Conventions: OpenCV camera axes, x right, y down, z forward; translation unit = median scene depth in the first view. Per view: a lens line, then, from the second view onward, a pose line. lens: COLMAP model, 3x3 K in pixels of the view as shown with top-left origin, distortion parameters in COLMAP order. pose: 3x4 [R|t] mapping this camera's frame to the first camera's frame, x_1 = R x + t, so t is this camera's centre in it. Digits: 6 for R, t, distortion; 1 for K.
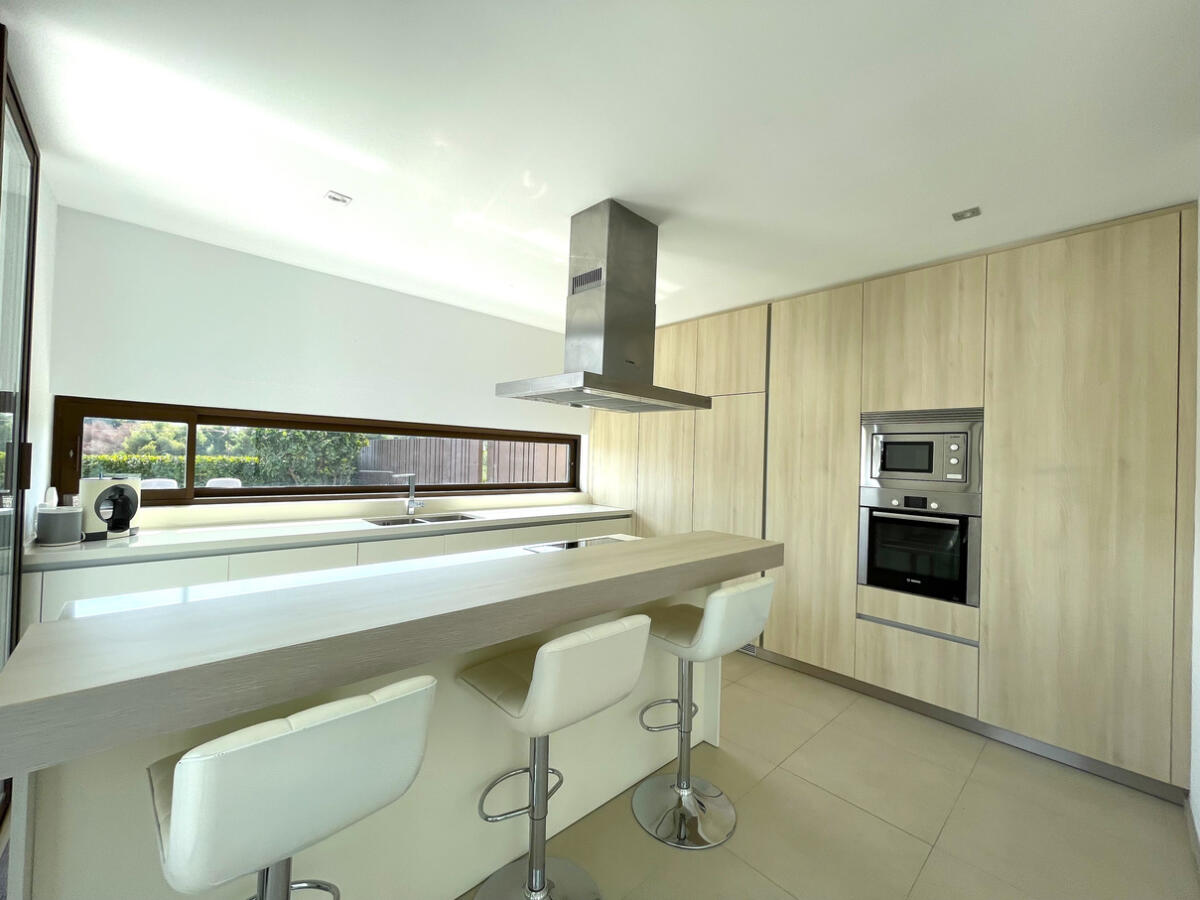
lens RADIAL K [[488.5, 0, 571.9], [0, 488.5, 446.4], [0, 0, 1]] dist [0.001789, 0.000248]
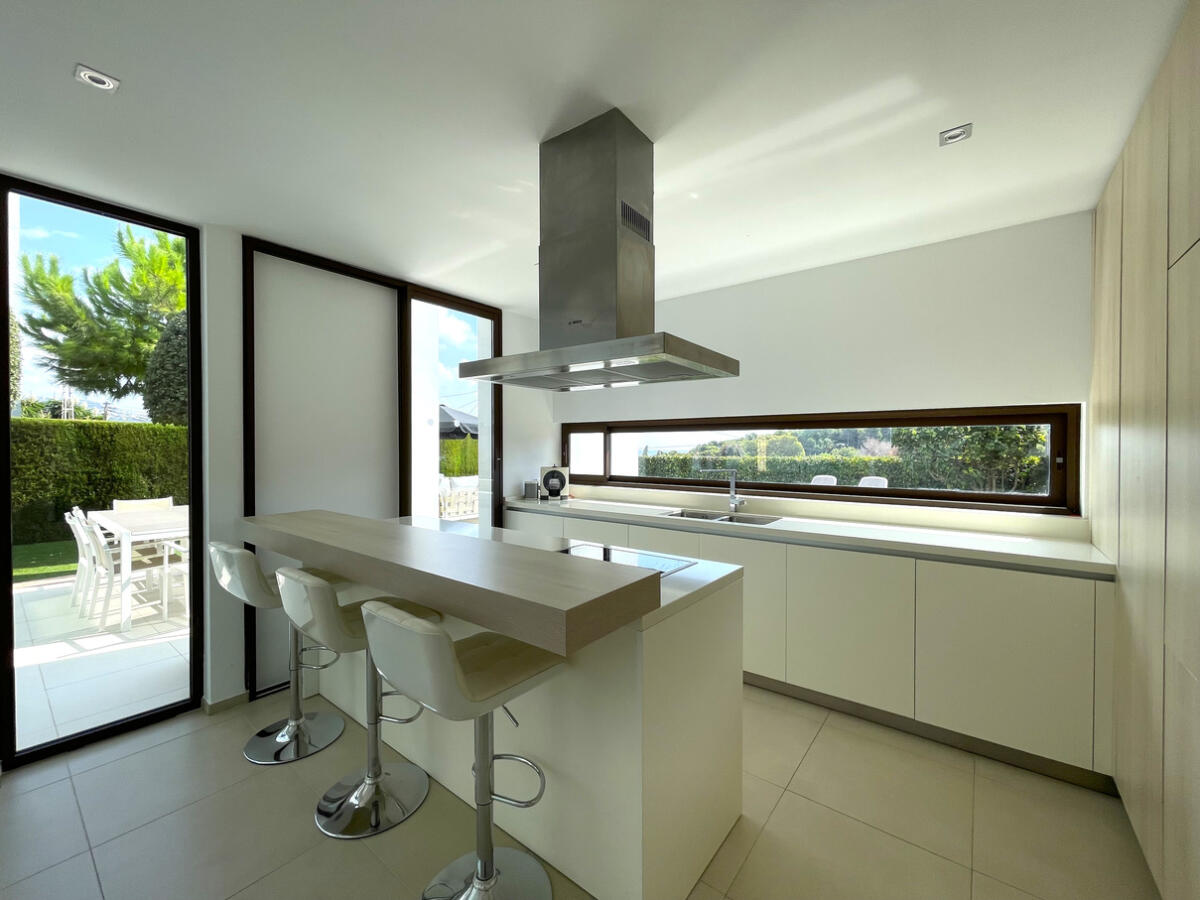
lens RADIAL K [[488.5, 0, 604.4], [0, 488.5, 452.0], [0, 0, 1]] dist [0.001789, 0.000248]
pose [[0.174622, -0.021251, -0.984406, 0.426917], [0.025940, 0.999519, -0.016976, 0.023183], [0.984294, -0.022572, 0.175089, 0.432529]]
